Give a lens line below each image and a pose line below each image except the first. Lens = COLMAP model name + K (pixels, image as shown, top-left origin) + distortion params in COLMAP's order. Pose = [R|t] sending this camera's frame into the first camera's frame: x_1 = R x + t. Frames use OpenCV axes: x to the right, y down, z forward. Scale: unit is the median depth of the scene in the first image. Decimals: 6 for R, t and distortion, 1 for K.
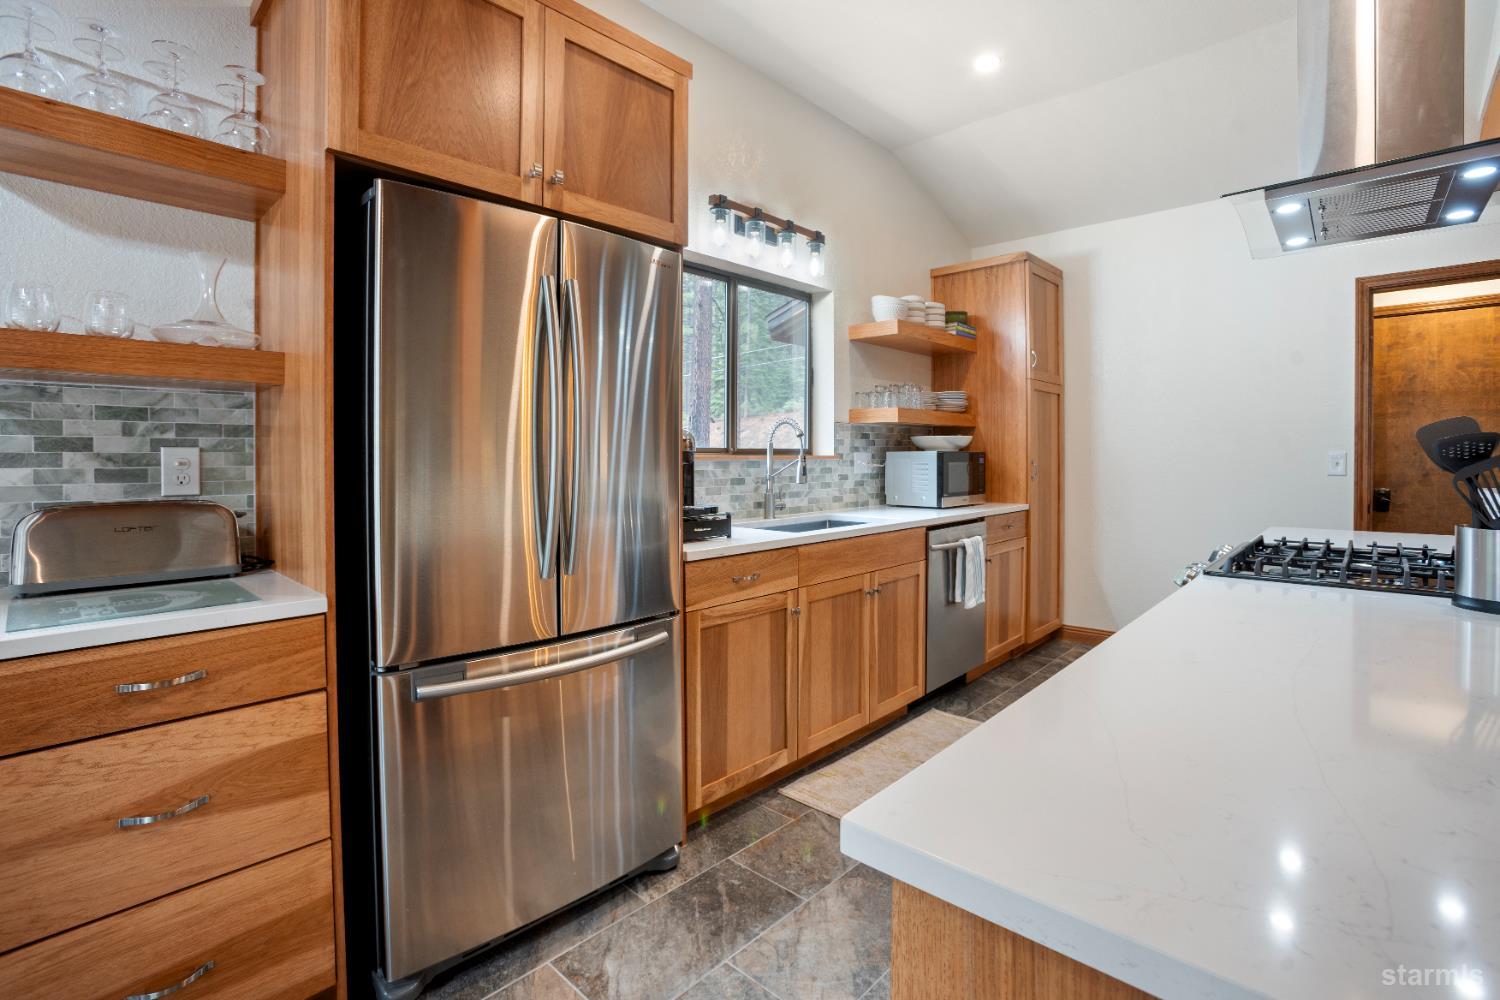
lens RADIAL K [[712.6, 0, 753.8], [0, 712.6, 458.0], [0, 0, 1]] dist [-0.040218, 0.011951]
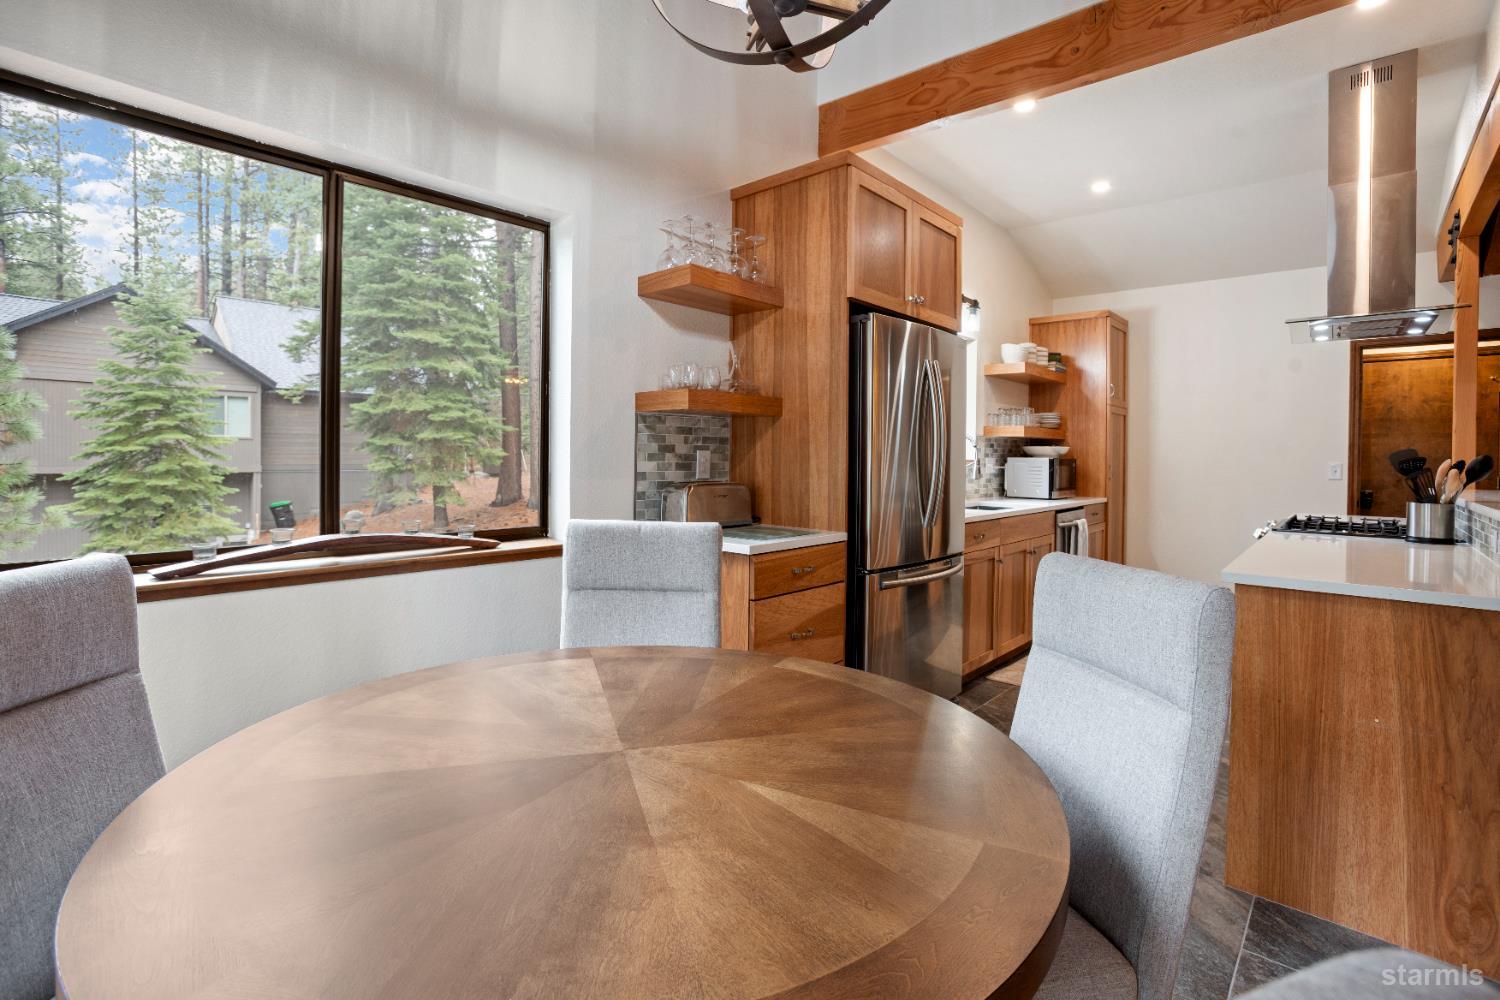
lens RADIAL K [[712.6, 0, 755.9], [0, 712.6, 453.7], [0, 0, 1]] dist [-0.040218, 0.011951]
pose [[0.999710, 0.016469, 0.017558, -0.324168], [-0.016345, 0.999840, -0.007200, 0.001510], [-0.017674, 0.006911, 0.999820, -0.348396]]
